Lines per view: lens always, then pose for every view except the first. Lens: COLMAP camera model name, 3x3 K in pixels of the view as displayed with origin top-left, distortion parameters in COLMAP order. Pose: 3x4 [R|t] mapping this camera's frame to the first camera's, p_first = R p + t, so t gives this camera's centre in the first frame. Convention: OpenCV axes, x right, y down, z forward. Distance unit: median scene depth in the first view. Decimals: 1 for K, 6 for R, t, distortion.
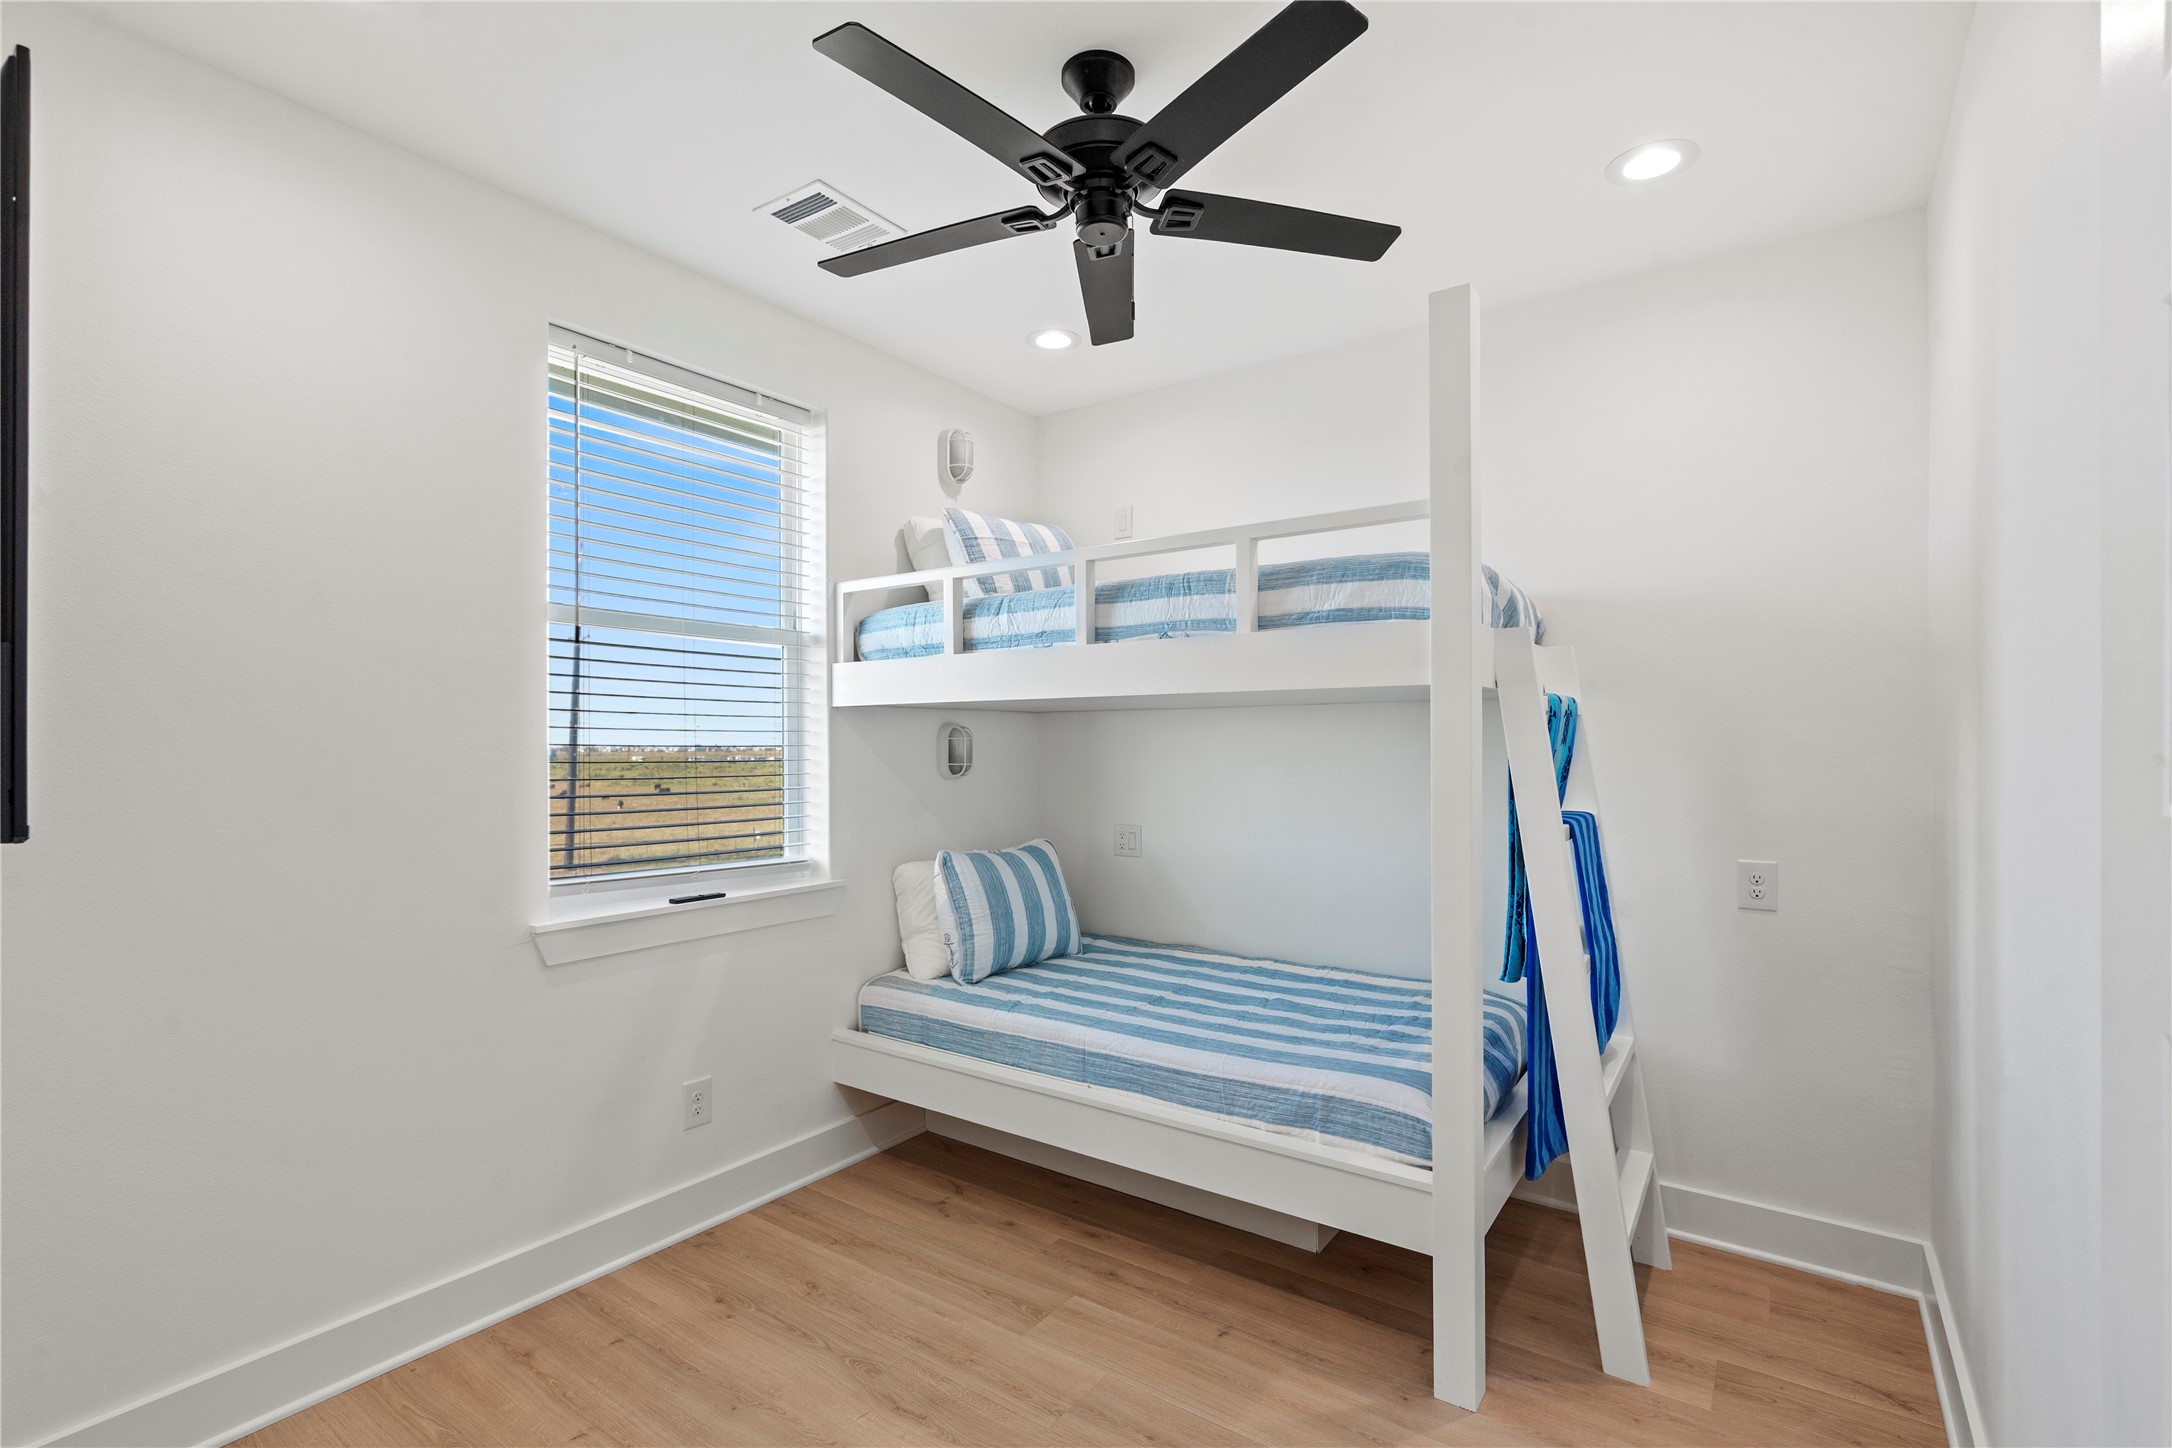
lens RADIAL K [[992.1, 0, 1090.7], [0, 992.1, 731.7], [0, 0, 1]] dist [0.001401, -0.001770]
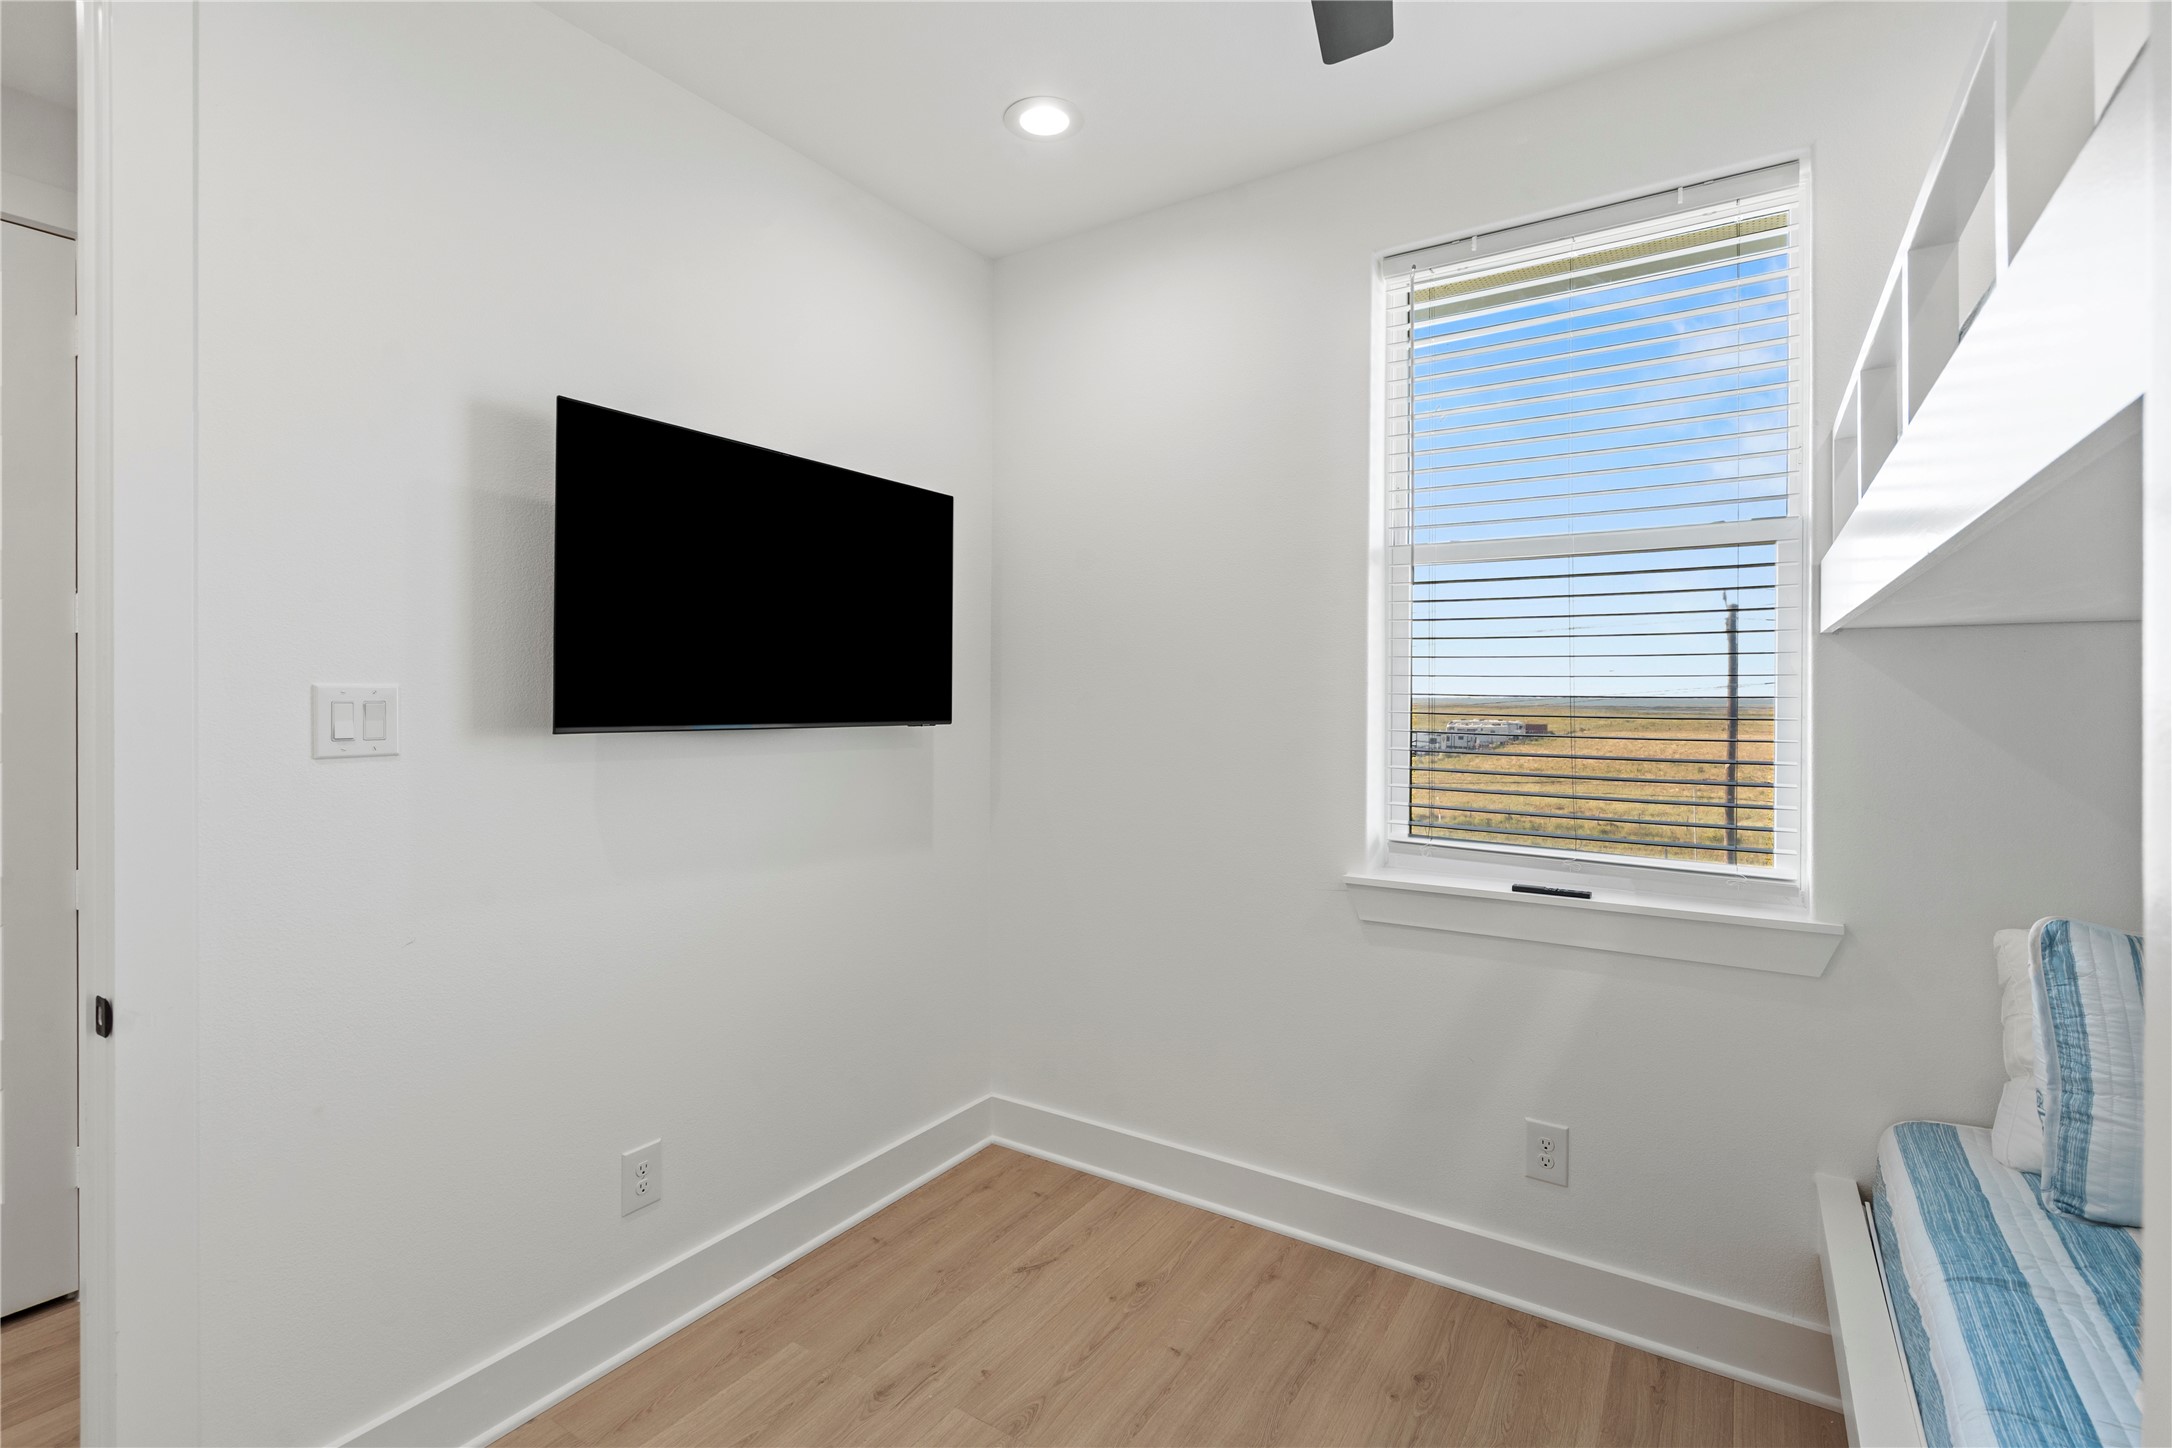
lens RADIAL K [[992.1, 0, 1108.7], [0, 992.1, 695.6], [0, 0, 1]] dist [0.001401, -0.001770]
pose [[0.034808, -0.001029, -0.999394, 0.372545], [0.009242, 0.999957, -0.000708, 0.011018], [0.999351, -0.009212, 0.034816, 0.627377]]
